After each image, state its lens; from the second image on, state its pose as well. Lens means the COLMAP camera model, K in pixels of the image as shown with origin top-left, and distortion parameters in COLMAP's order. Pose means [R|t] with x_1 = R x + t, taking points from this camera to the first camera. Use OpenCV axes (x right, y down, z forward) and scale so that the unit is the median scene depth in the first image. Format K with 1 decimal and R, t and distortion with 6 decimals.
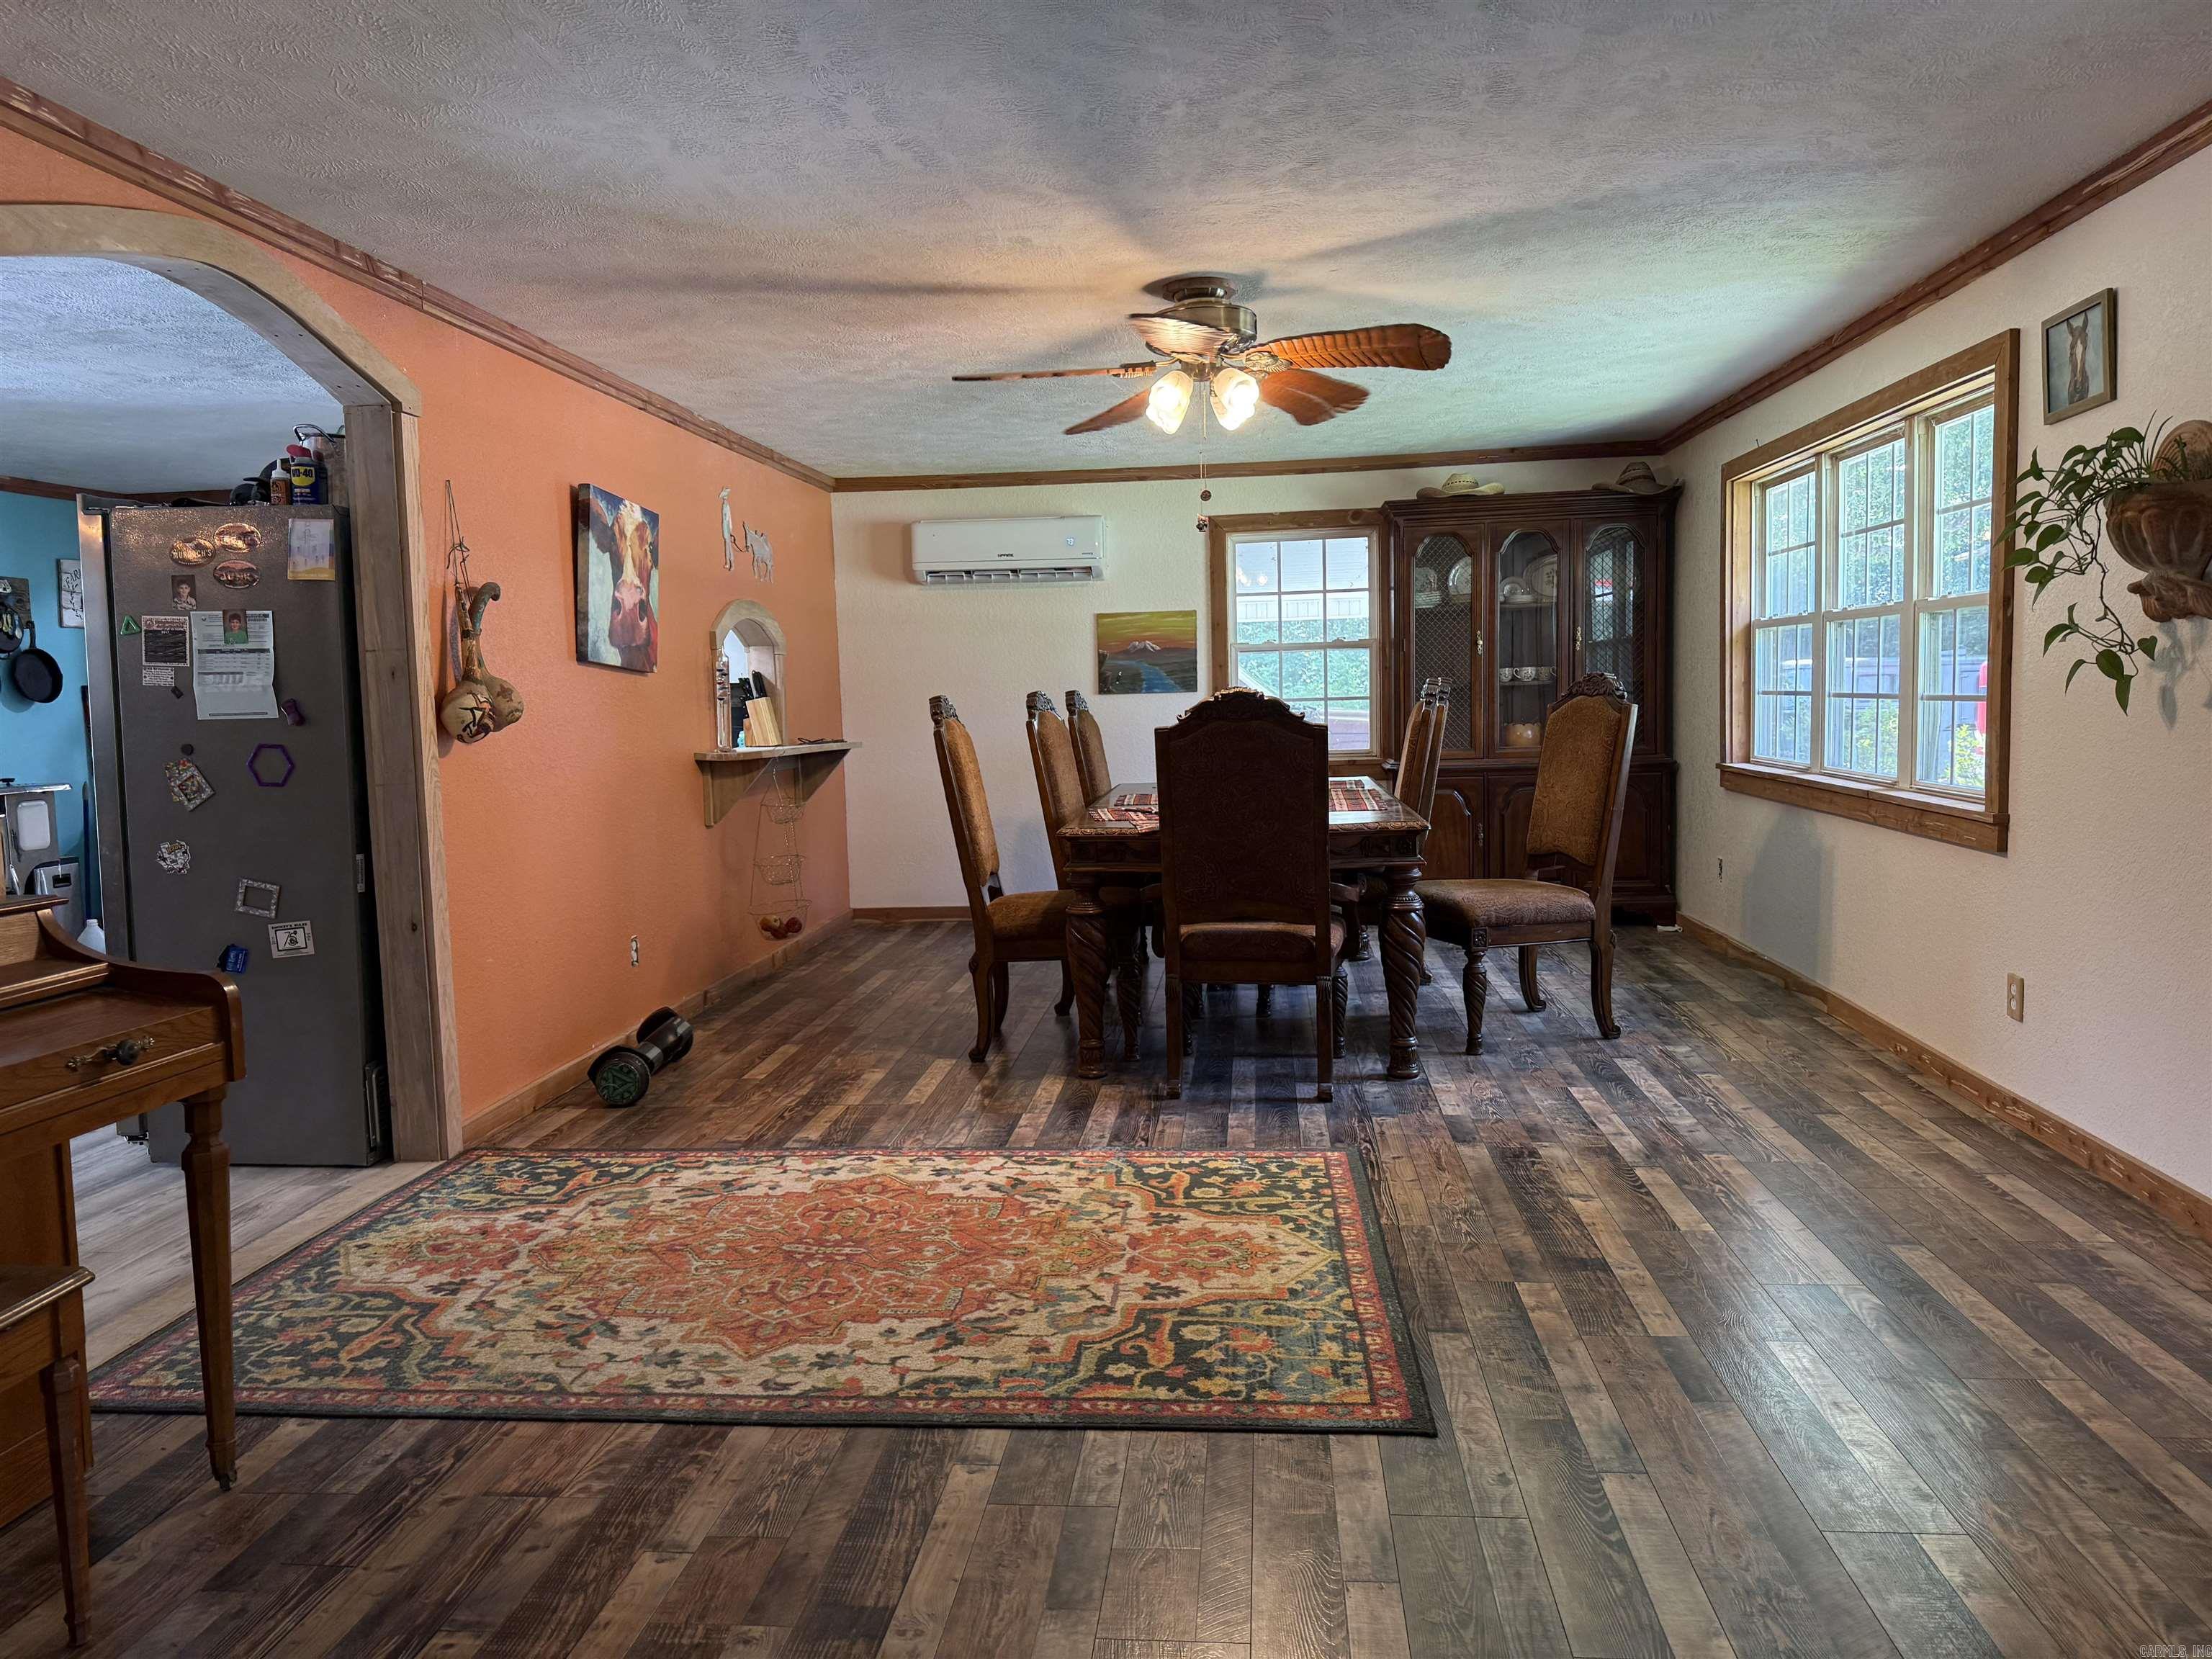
lens RADIAL K [[1554.5, 0, 1101.9], [0, 1554.5, 826.7], [0, 0, 1]] dist [0.071188, -0.090250]
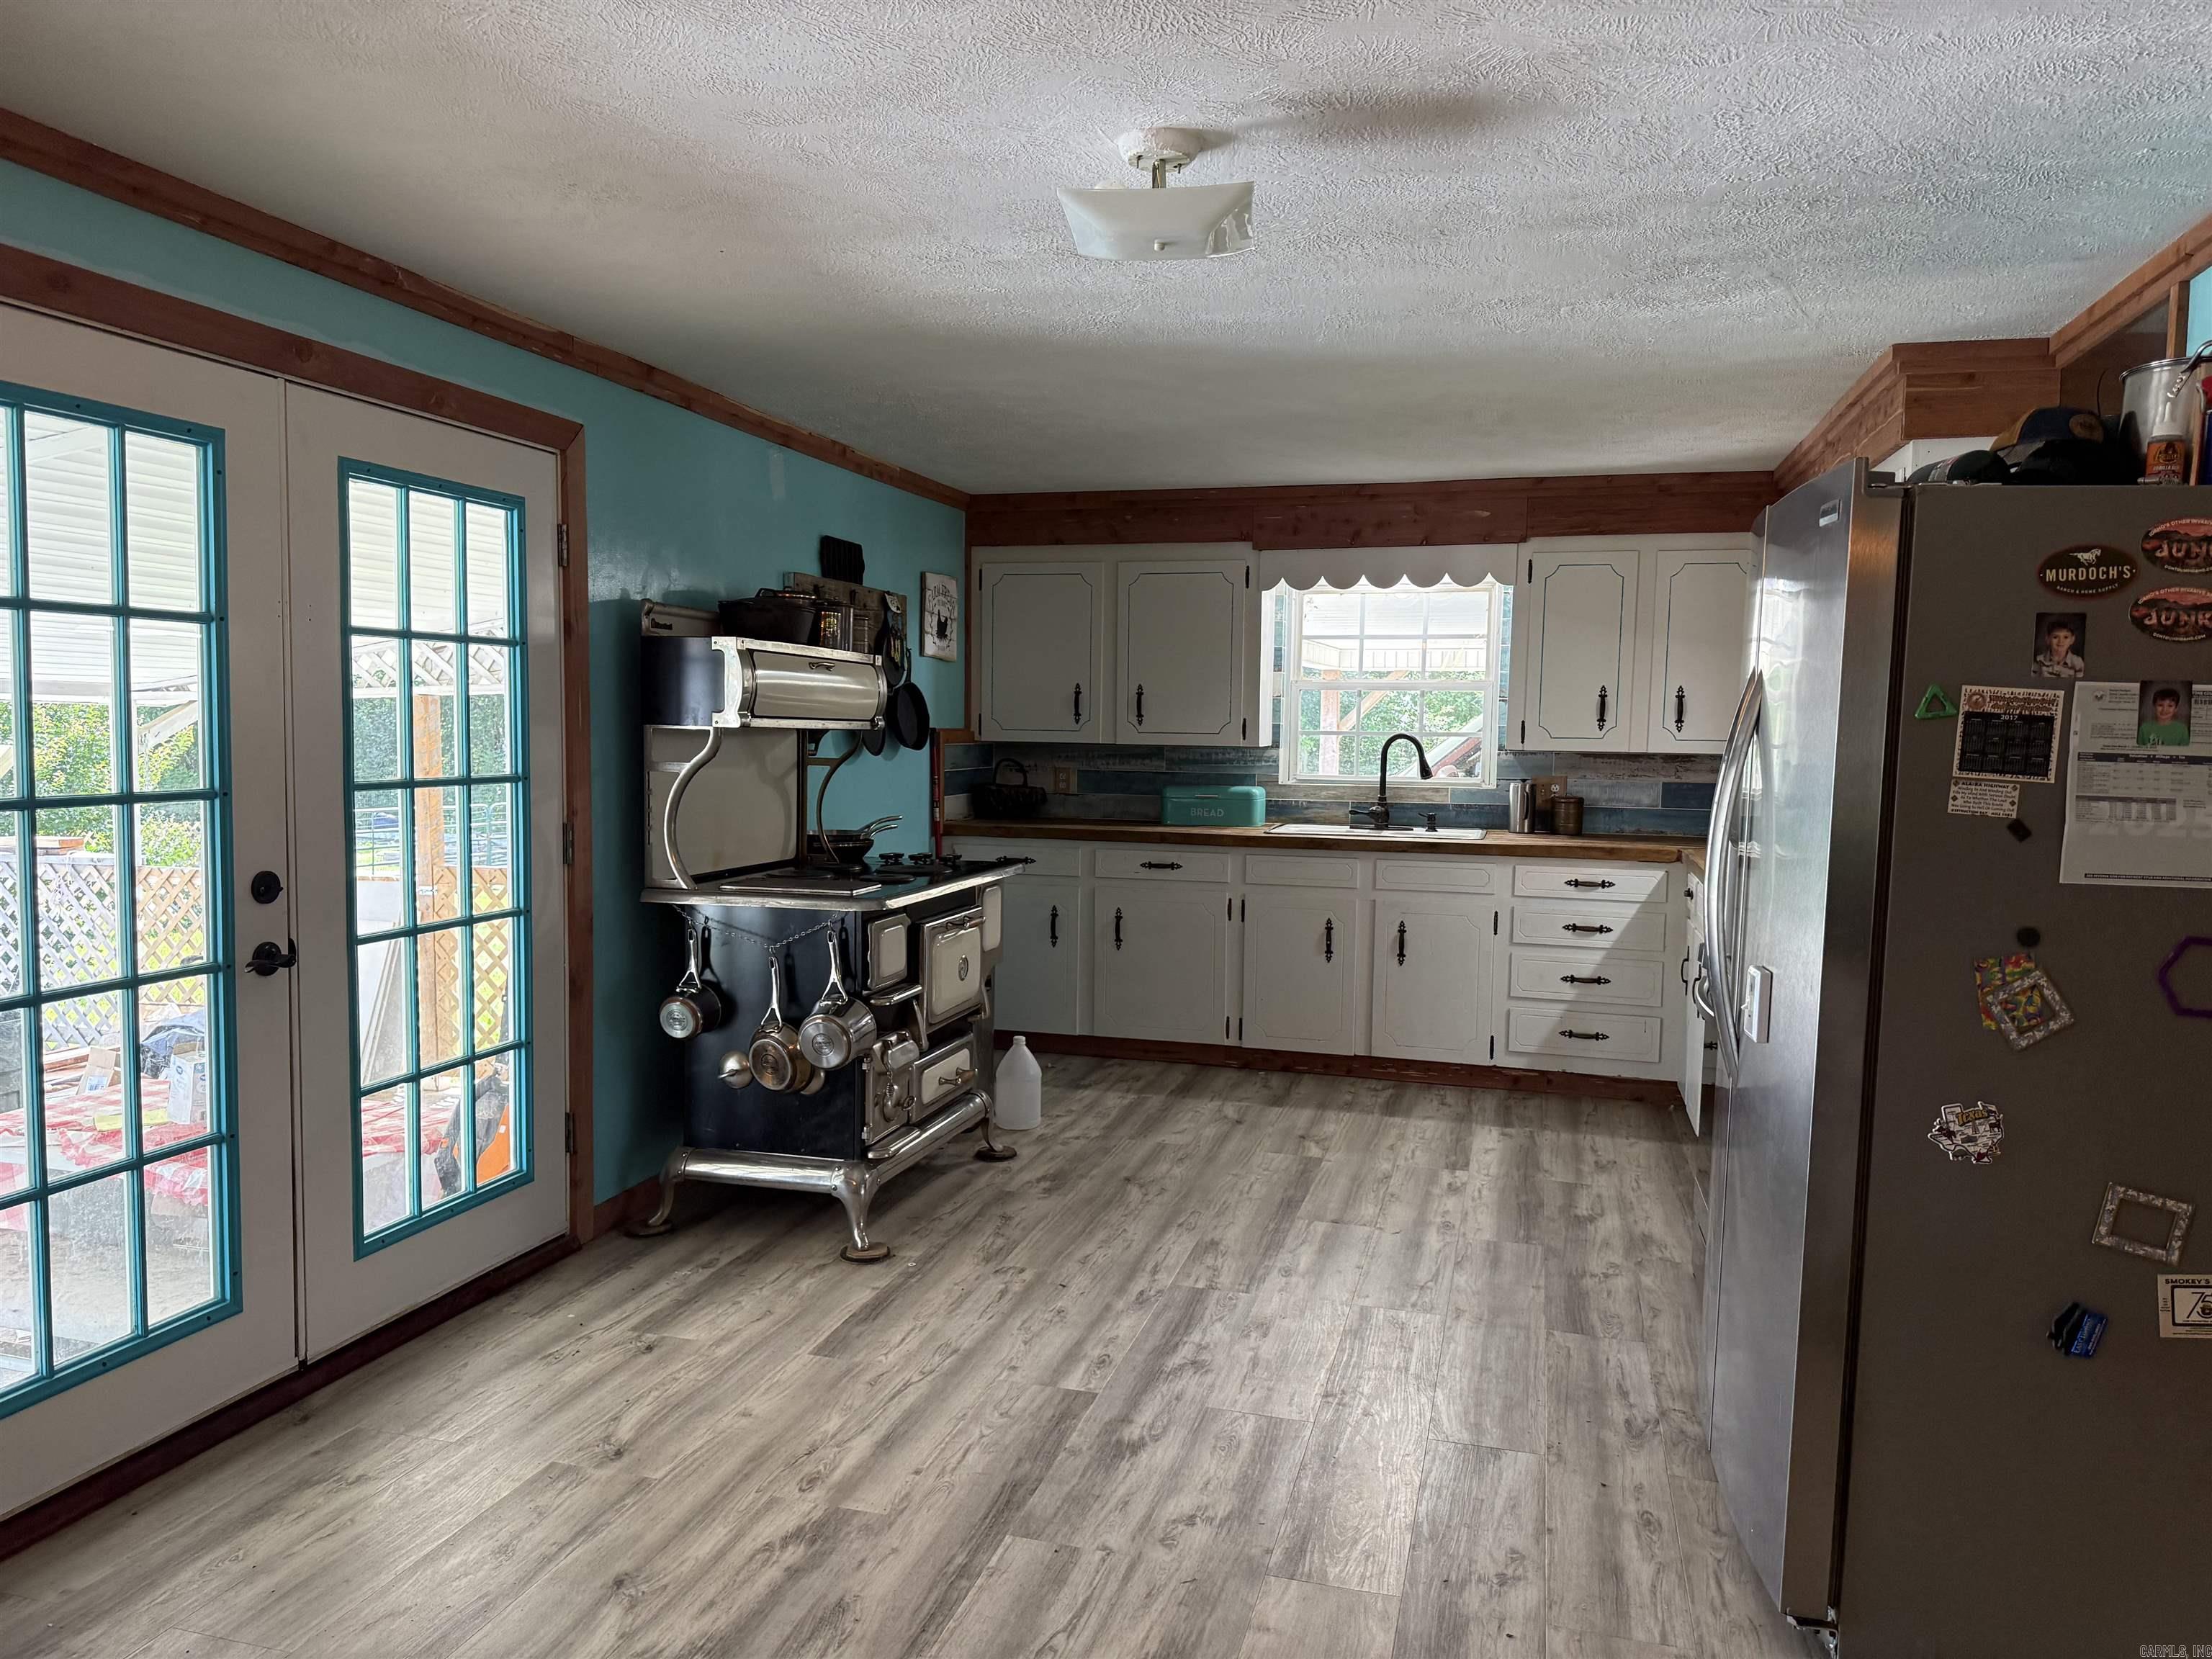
lens RADIAL K [[1554.5, 0, 1104.7], [0, 1554.5, 823.9], [0, 0, 1]] dist [0.071188, -0.090250]
pose [[0.984581, 0.051061, -0.167312, -0.790577], [-0.054213, 0.998427, -0.014325, -0.061799], [0.166317, 0.023174, 0.985800, 0.413290]]
